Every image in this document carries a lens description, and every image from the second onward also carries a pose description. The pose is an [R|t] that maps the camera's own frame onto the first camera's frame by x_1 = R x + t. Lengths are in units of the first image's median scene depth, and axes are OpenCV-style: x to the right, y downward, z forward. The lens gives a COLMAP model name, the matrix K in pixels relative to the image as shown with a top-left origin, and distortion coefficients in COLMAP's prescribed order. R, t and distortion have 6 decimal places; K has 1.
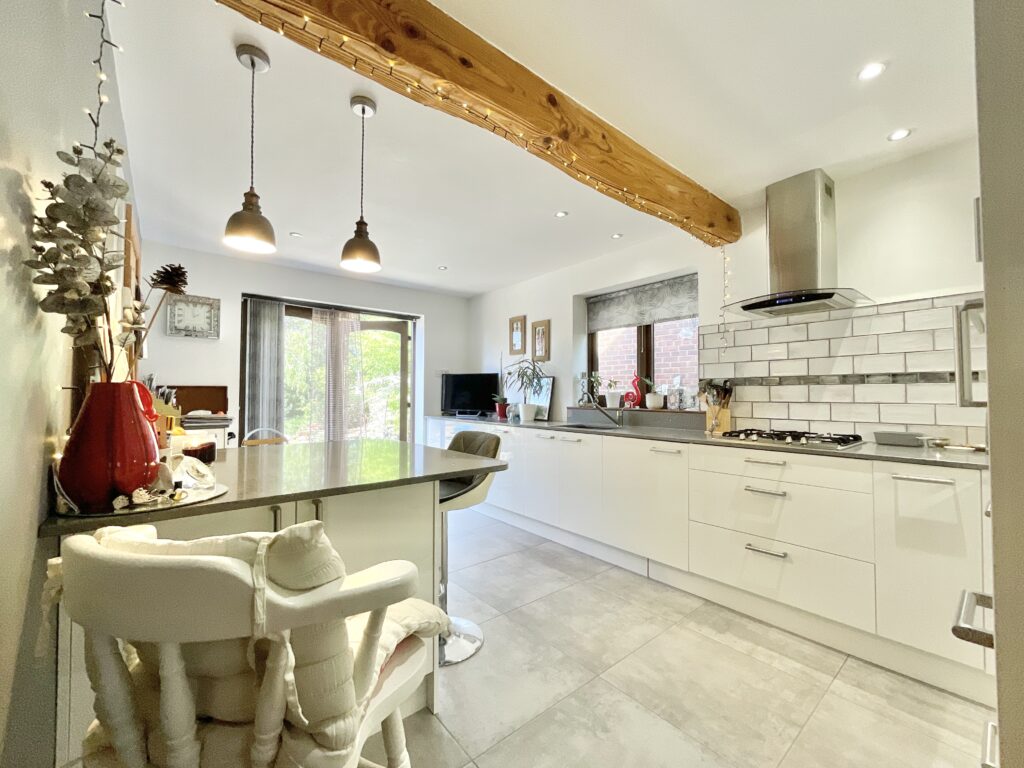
lens RADIAL K [[416.6, 0, 511.2], [0, 416.6, 386.9], [0, 0, 1]] dist [-0.001219, -0.000099]
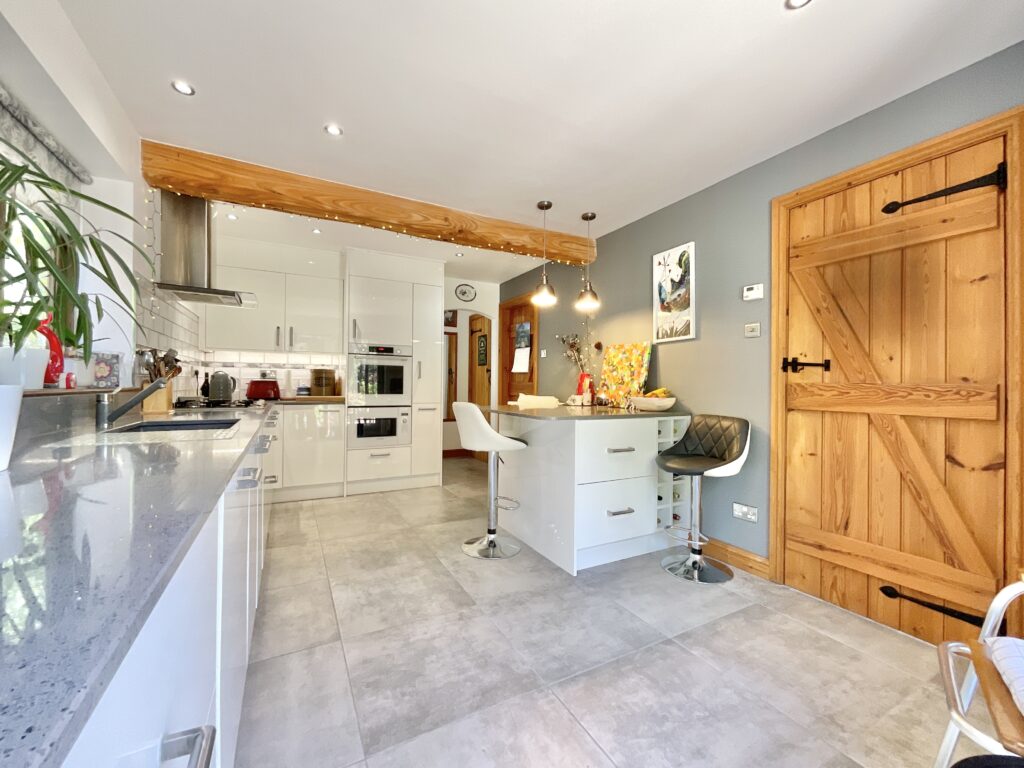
lens RADIAL K [[416.6, 0, 507.8], [0, 416.6, 383.4], [0, 0, 1]] dist [-0.001219, -0.000099]
pose [[-0.978784, -0.011319, 0.204581, -0.330693], [-0.016516, 0.999582, -0.023716, 0.056619], [-0.204227, -0.026592, -0.978562, 1.561840]]
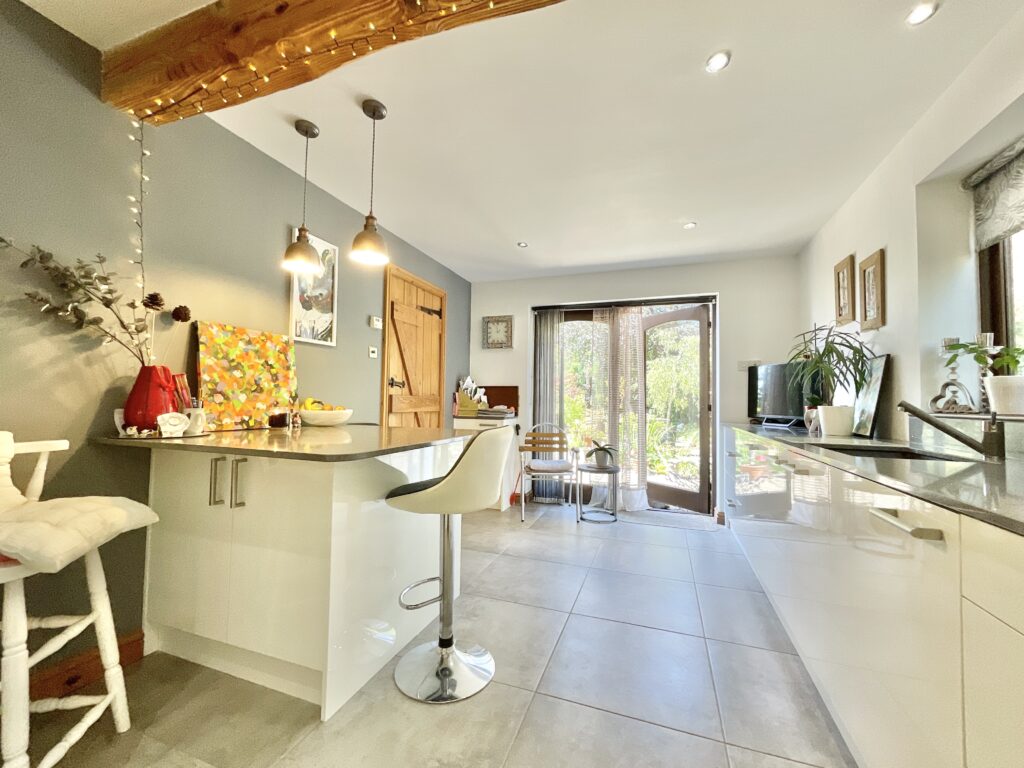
lens RADIAL K [[416.6, 0, 513.8], [0, 416.6, 383.8], [0, 0, 1]] dist [-0.001219, -0.000099]
pose [[0.506395, -0.030565, -0.861760, 0.425371], [0.003279, 0.999433, -0.033521, 0.038812], [0.862295, 0.014149, 0.506208, 0.449559]]
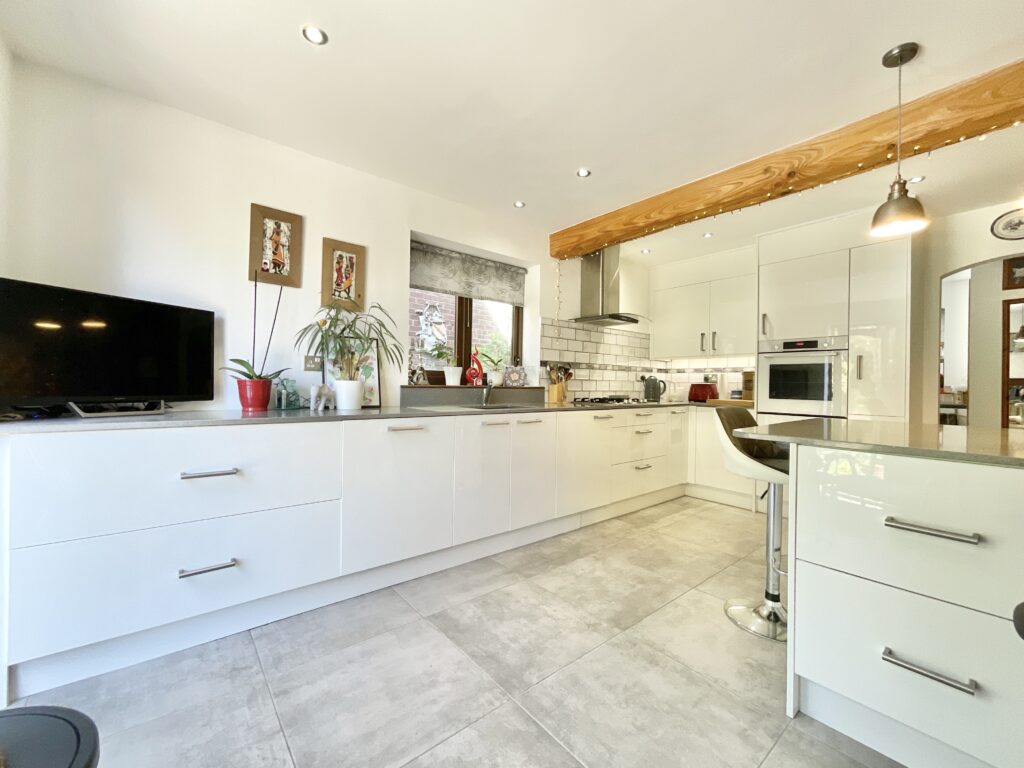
lens RADIAL K [[416.6, 0, 514.2], [0, 416.6, 383.4], [0, 0, 1]] dist [-0.001219, -0.000099]
pose [[-0.002721, 0.000446, 0.999996, -0.748989], [-0.036280, 0.999342, -0.000545, 0.051020], [-0.999338, -0.036281, -0.002703, 1.066149]]
